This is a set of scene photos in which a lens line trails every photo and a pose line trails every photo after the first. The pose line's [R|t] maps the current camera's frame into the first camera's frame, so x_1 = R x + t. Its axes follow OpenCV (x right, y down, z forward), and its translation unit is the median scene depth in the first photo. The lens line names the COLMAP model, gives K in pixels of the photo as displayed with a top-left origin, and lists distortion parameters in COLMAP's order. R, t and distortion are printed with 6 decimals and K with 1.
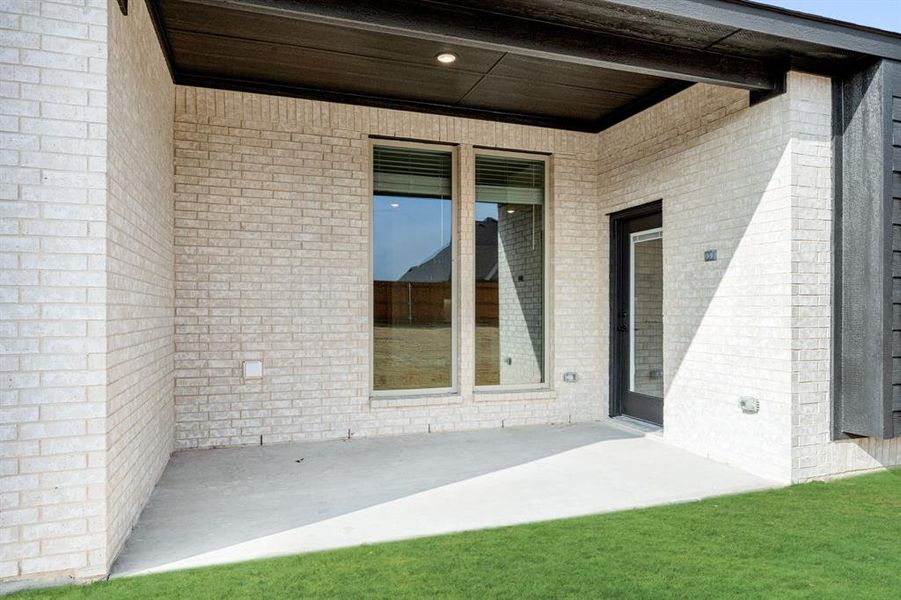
lens RADIAL K [[589.0, 0, 450.5], [0, 589.0, 300.0], [0, 0, 1]] dist [-0.000805, -0.000616]
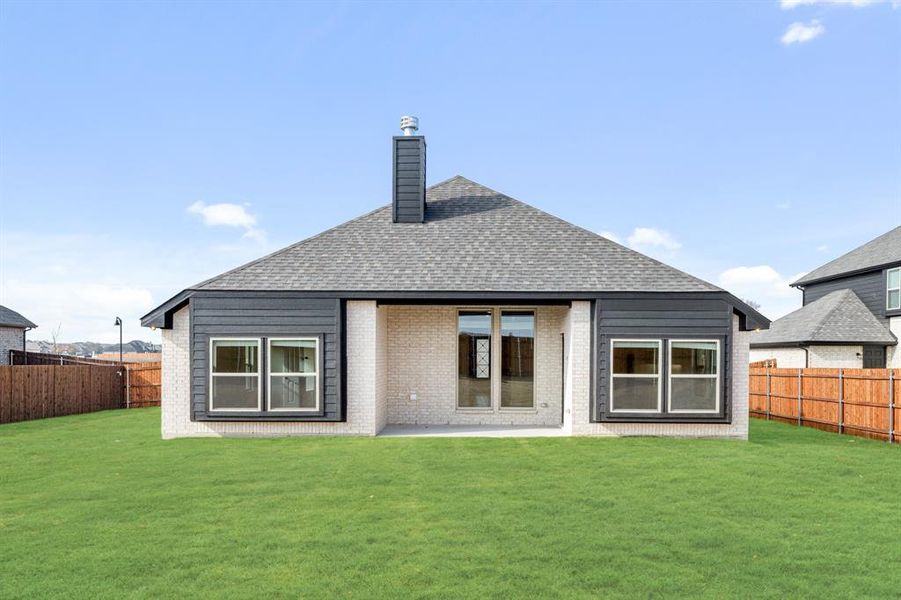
lens RADIAL K [[589.0, 0, 450.5], [0, 589.0, 300.0], [0, 0, 1]] dist [-0.000805, -0.000616]
pose [[0.948190, -0.027995, -0.316468, 0.916160], [0.001350, 0.996456, -0.084104, -0.130442], [0.317701, 0.079320, 0.944867, -2.033602]]
